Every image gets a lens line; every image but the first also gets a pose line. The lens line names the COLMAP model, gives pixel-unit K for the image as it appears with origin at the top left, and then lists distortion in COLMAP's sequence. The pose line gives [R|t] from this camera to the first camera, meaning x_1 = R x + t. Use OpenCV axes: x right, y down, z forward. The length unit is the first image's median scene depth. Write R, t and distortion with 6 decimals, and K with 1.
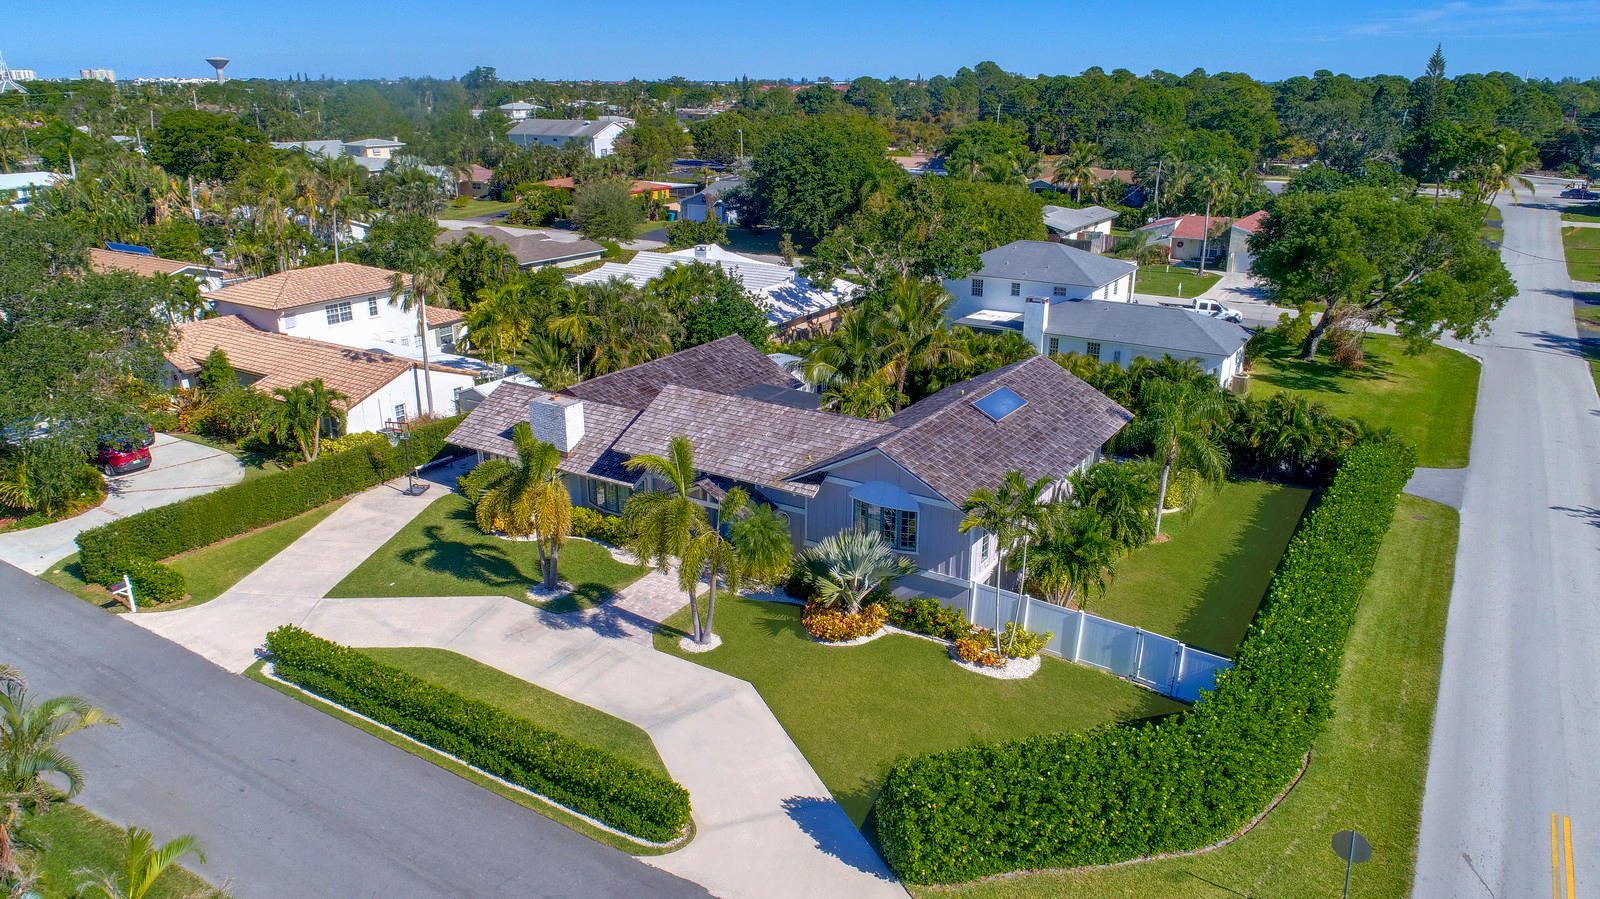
lens RADIAL K [[1091.3, 0, 791.6], [0, 1091.3, 455.6], [0, 0, 1]] dist [0.003192, 0.001568]
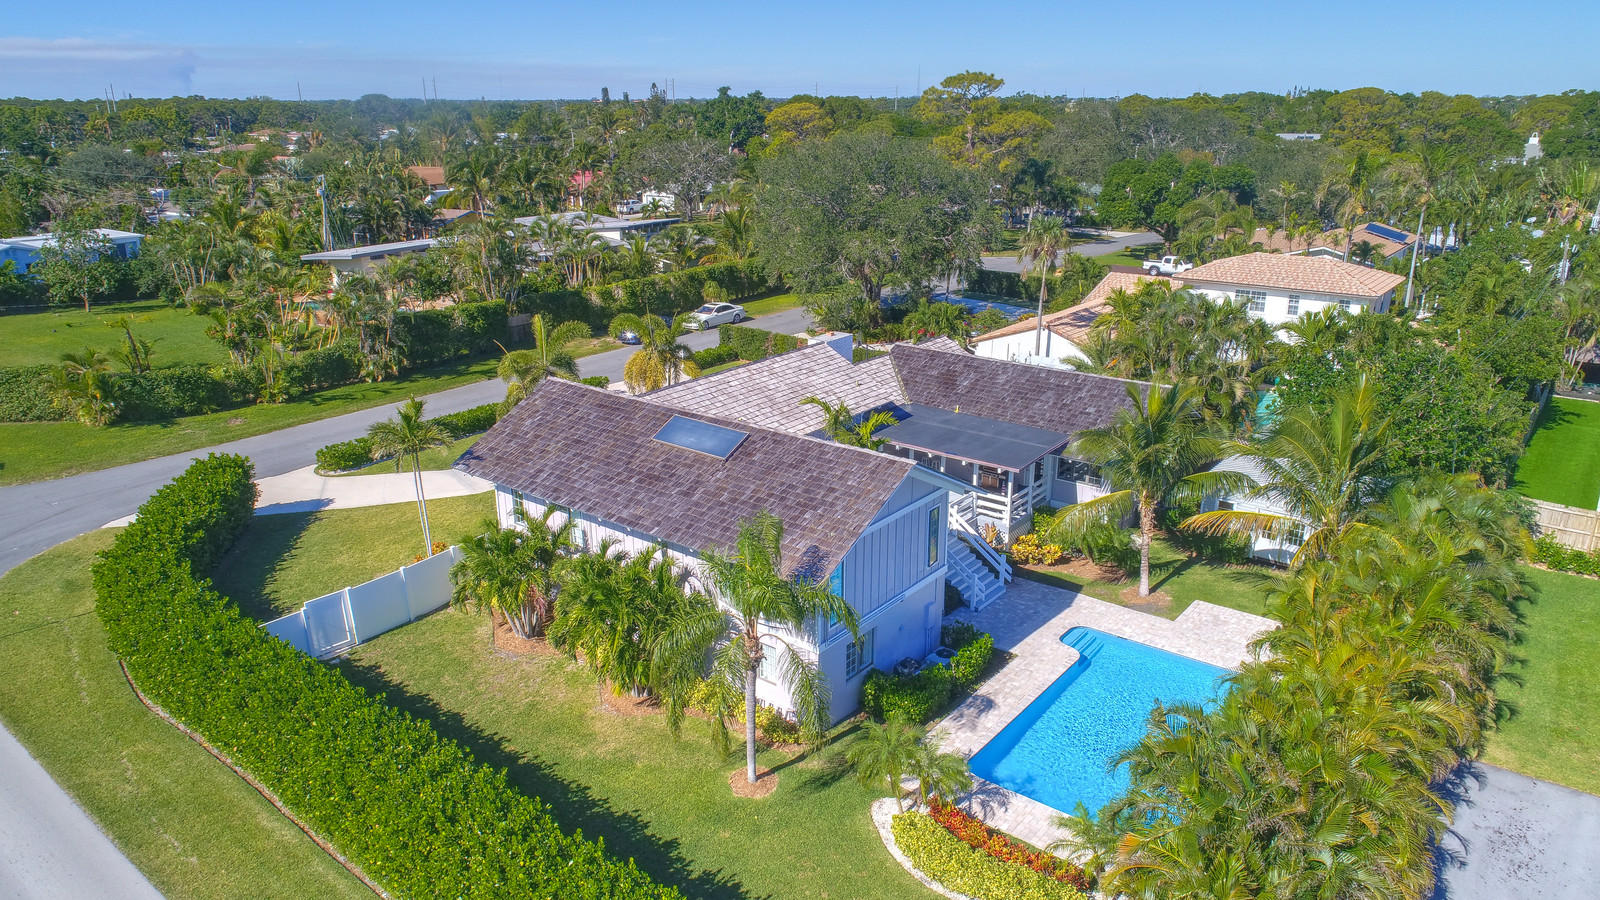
lens RADIAL K [[1068.0, 0, 800.0], [0, 1068.0, 450.0], [0, 0, 1]] dist [-0.007337, -0.000714]
pose [[-0.091889, 0.307971, -0.946948, 0.970672], [-0.324730, 0.889716, 0.320869, -0.324725], [0.941333, 0.336987, 0.018253, 1.127364]]
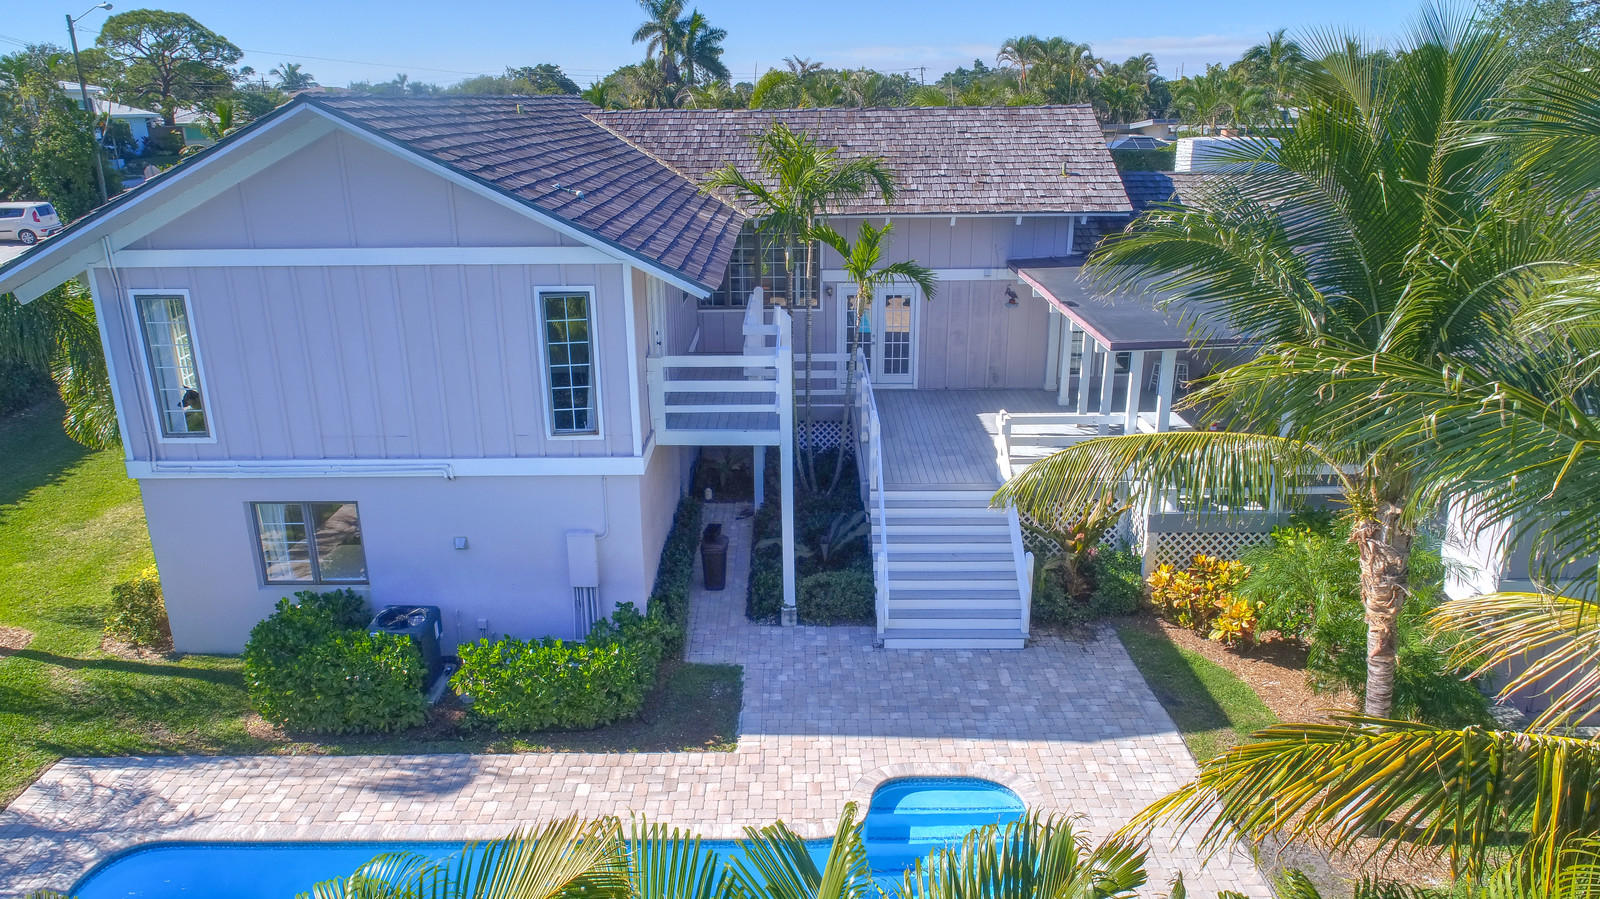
lens RADIAL K [[1091.3, 0, 791.6], [0, 1091.3, 455.6], [0, 0, 1]] dist [0.003192, 0.001568]
pose [[-0.844120, 0.169896, -0.508525, 0.334167], [-0.170554, 0.814109, 0.555101, -0.218244], [0.508304, 0.555303, -0.658229, 1.537015]]
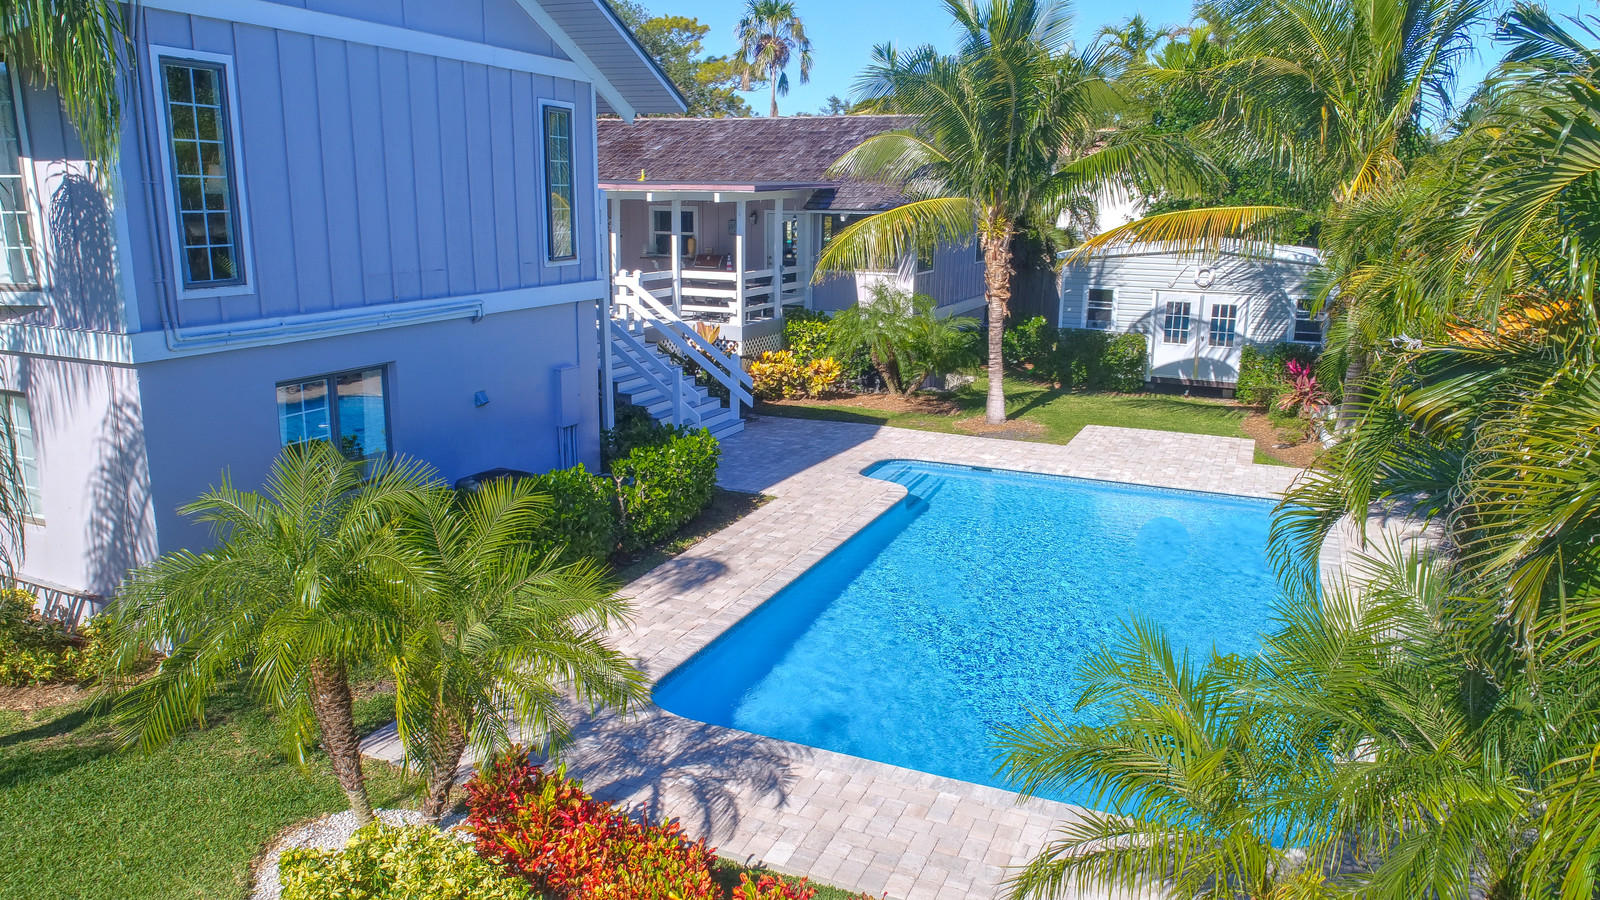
lens RADIAL K [[1100.3, 0, 800.0], [0, 1100.3, 450.0], [0, 0, 1]] dist [-0.009586, -0.003301]
pose [[0.159024, 0.221473, -0.962113, 0.571344], [-0.337385, 0.928036, 0.157864, -0.041672], [0.927838, 0.299498, 0.222302, 1.277867]]
